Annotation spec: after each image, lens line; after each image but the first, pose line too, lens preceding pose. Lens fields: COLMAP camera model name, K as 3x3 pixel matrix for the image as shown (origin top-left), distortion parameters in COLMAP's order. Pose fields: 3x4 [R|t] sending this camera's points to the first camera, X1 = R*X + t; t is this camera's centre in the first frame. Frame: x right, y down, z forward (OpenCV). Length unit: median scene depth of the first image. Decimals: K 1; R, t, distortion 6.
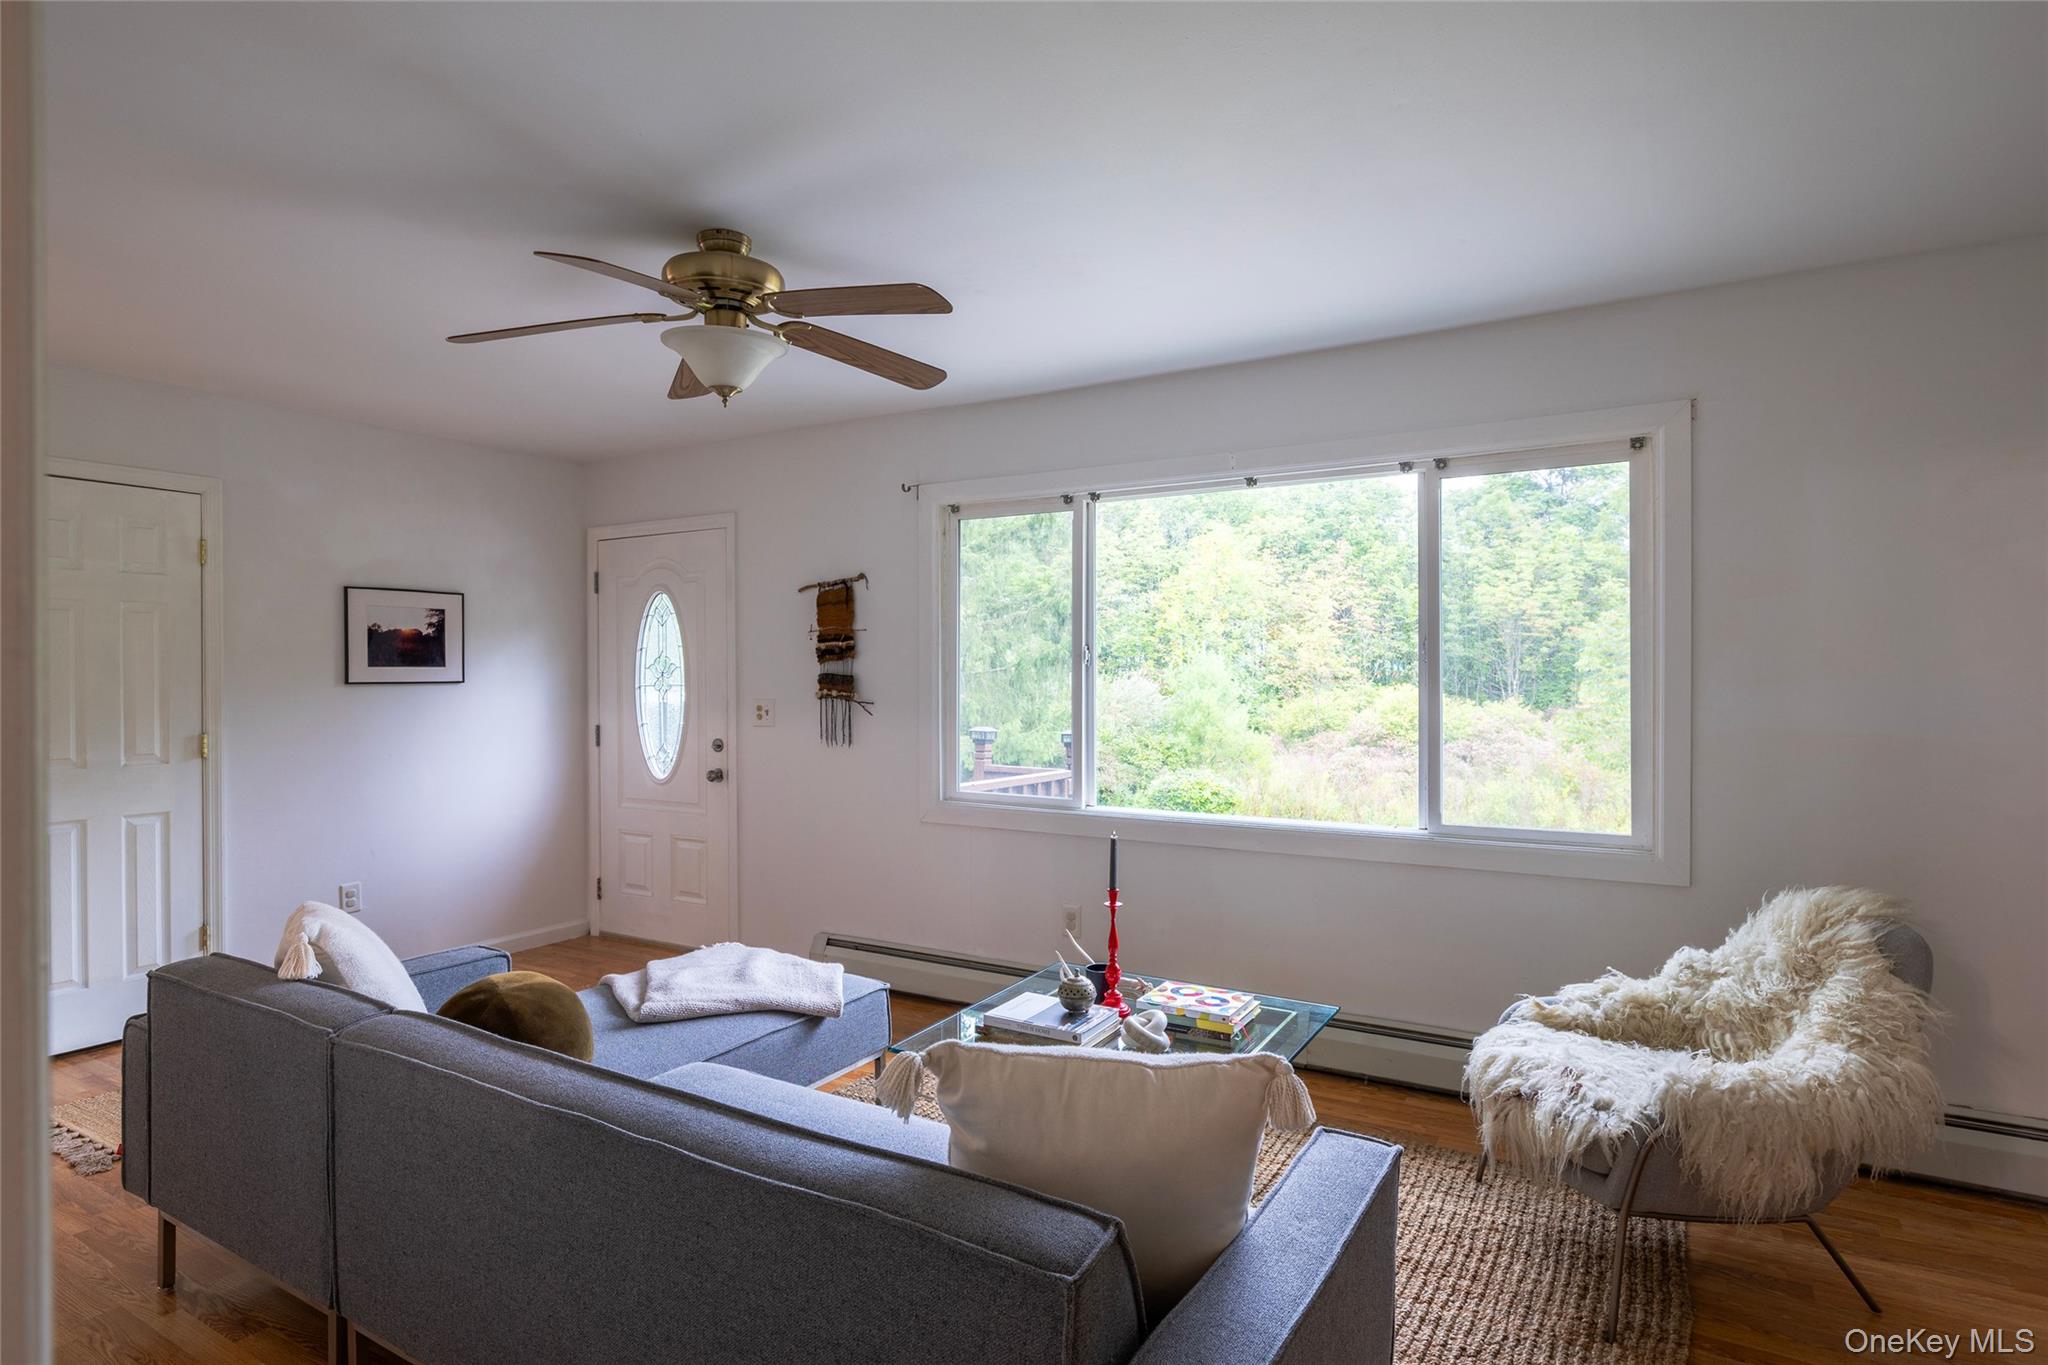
lens RADIAL K [[1074.4, 0, 1020.6], [0, 1074.4, 677.3], [0, 0, 1]] dist [0.004920, 0.000975]
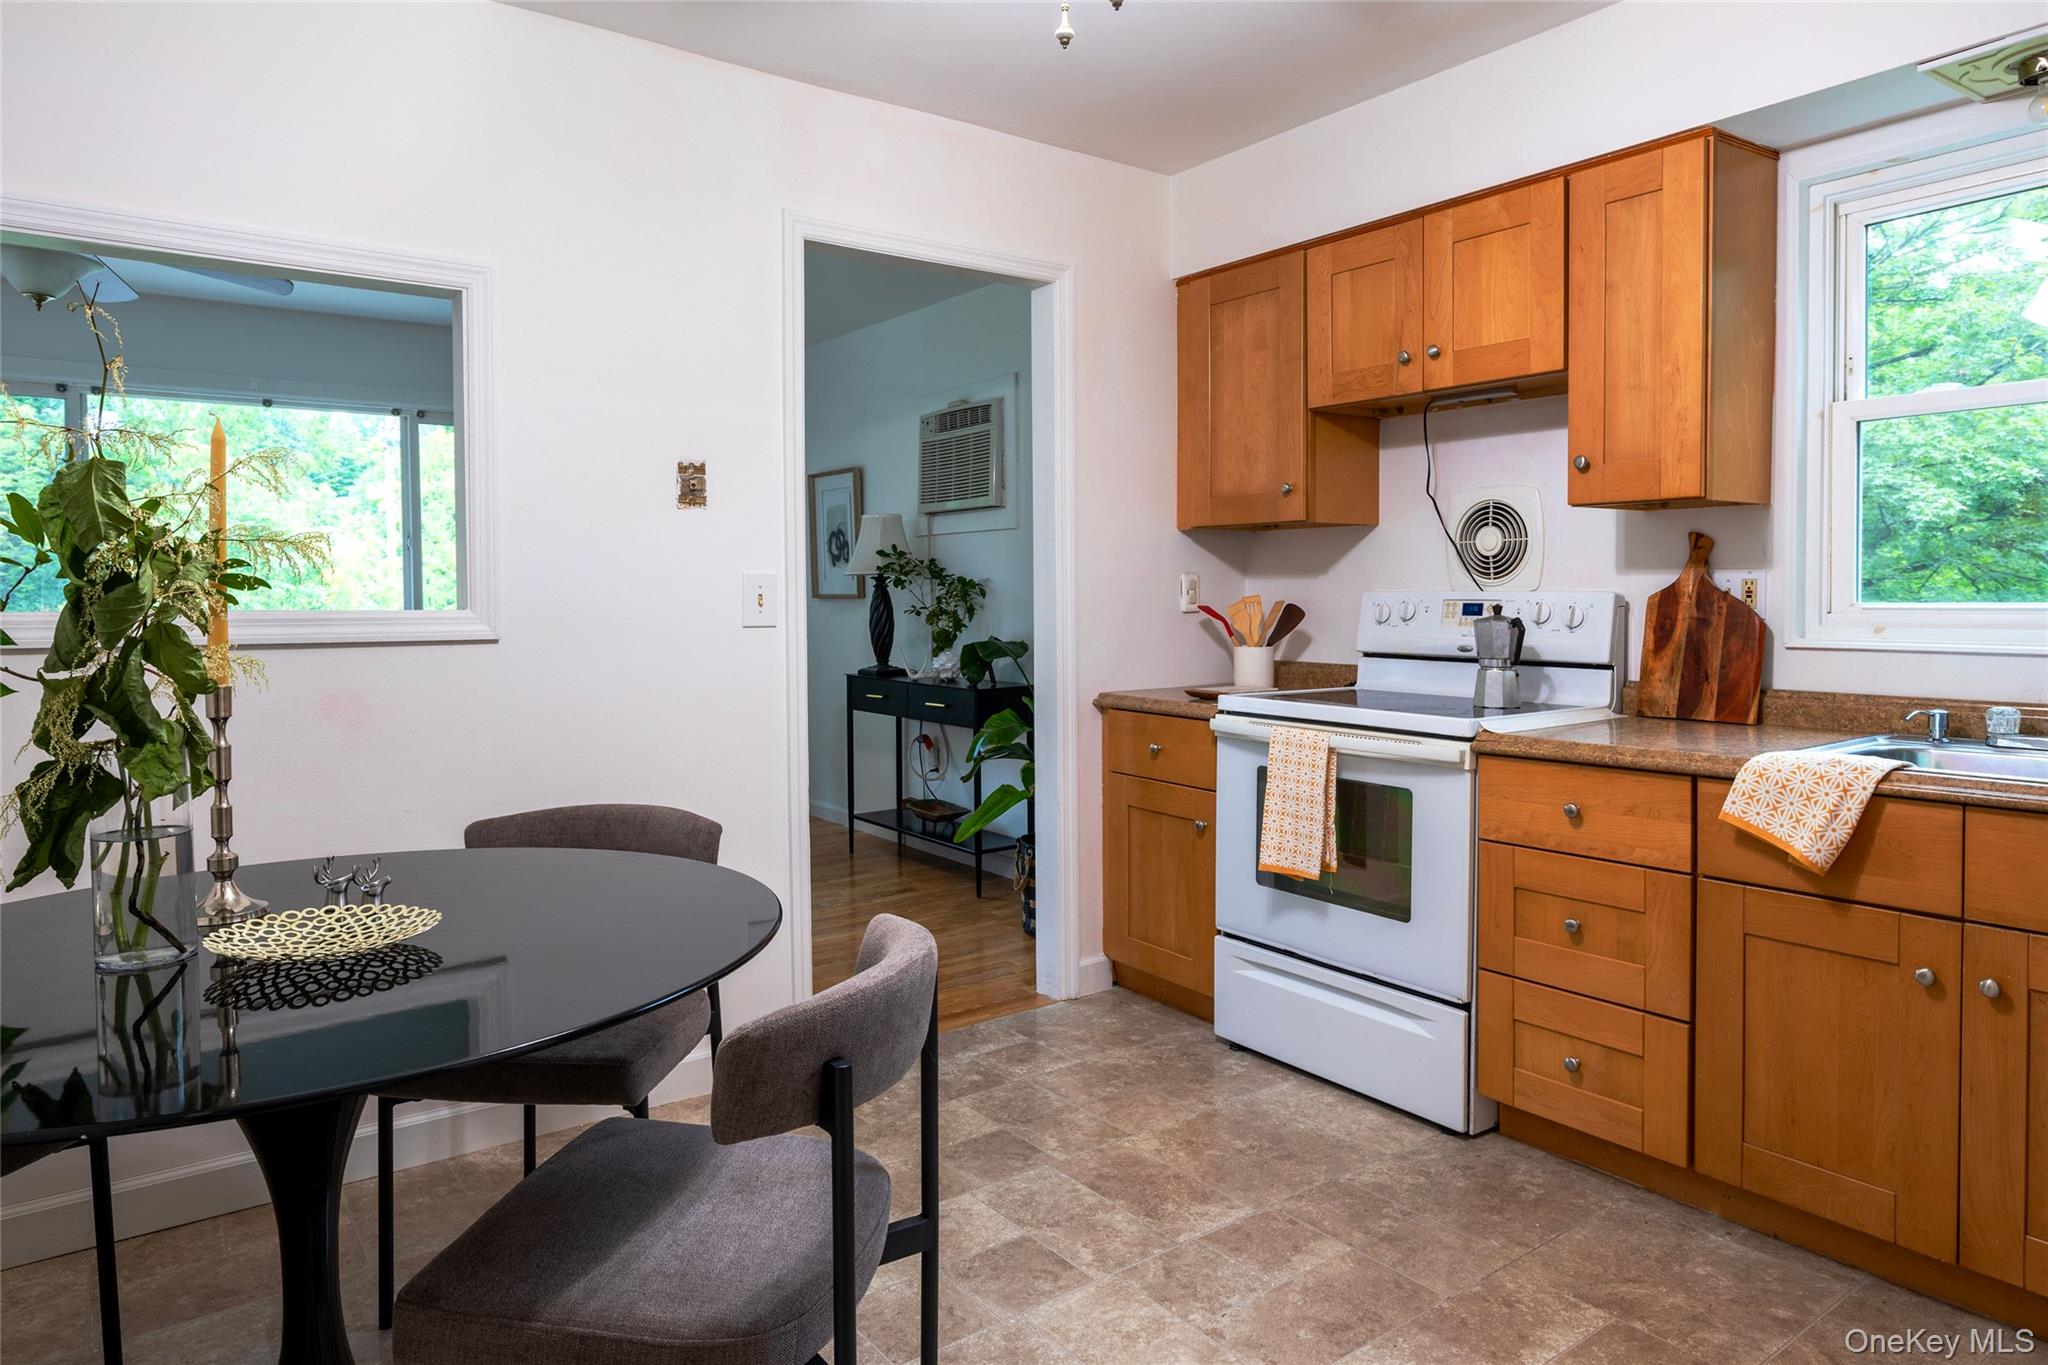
lens RADIAL K [[1279.1, 0, 1023.5], [0, 1279.1, 627.5], [0, 0, 1]] dist [0.002099, 0.004335]
pose [[0.374446, -0.026079, 0.926882, -0.654550], [0.003805, 0.999639, 0.026589, 0.032887], [-0.927241, -0.006429, 0.374410, -0.287019]]
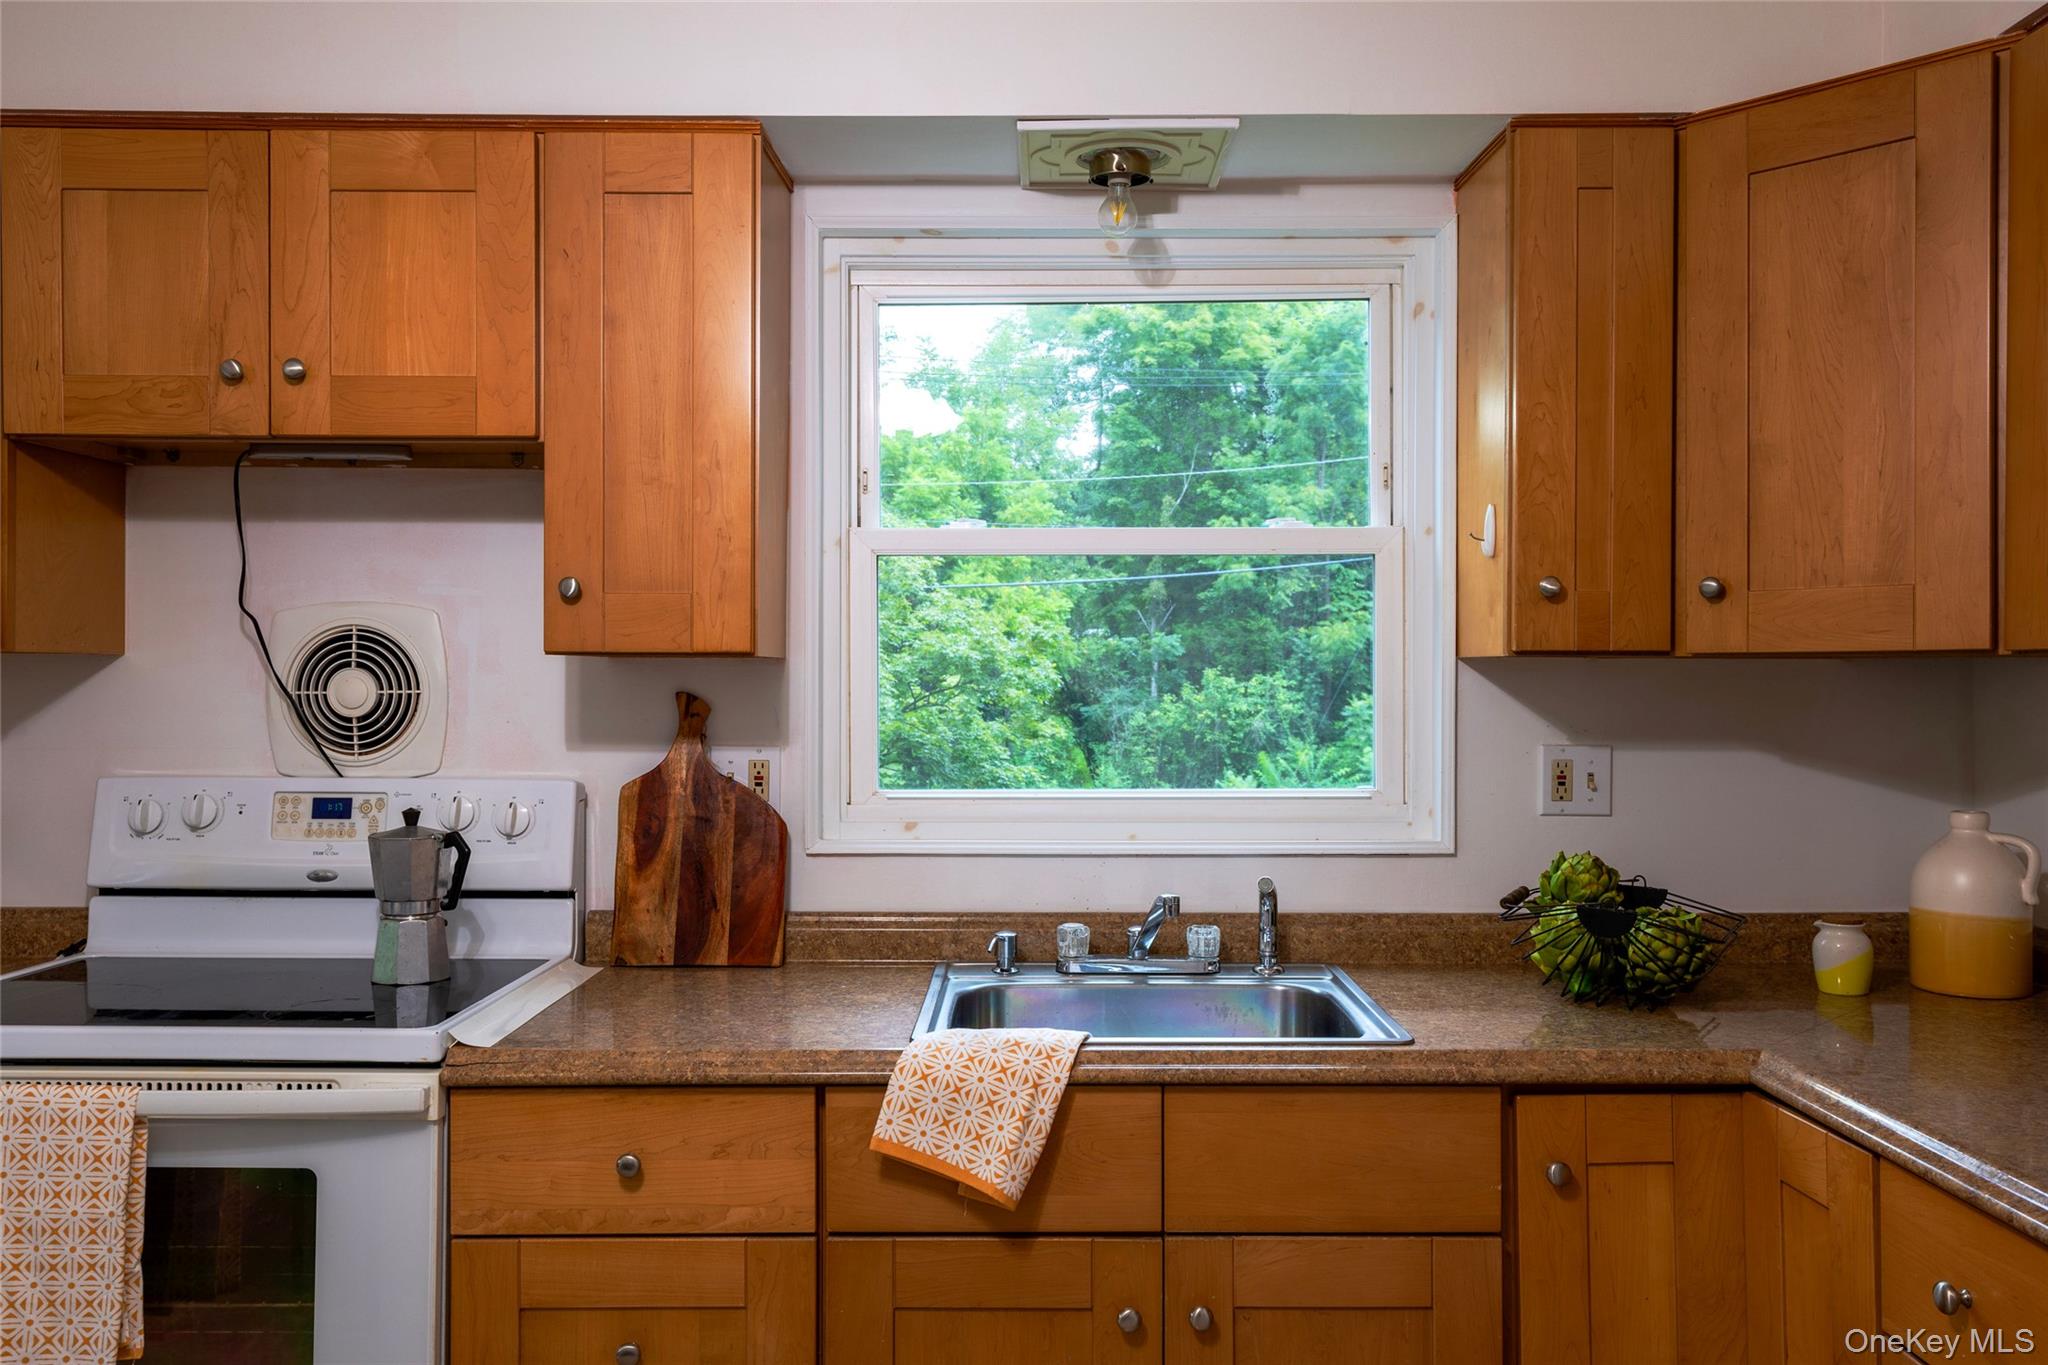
lens RADIAL K [[1598.5, 0, 1036.9], [0, 1598.5, 681.7], [0, 0, 1]] dist [0.012332, 0.006684]
pose [[-0.525190, -0.001321, 0.850984, -0.483264], [-0.002618, 0.999997, -0.000063, 0.001334], [-0.850981, -0.002261, -0.525192, -0.176084]]
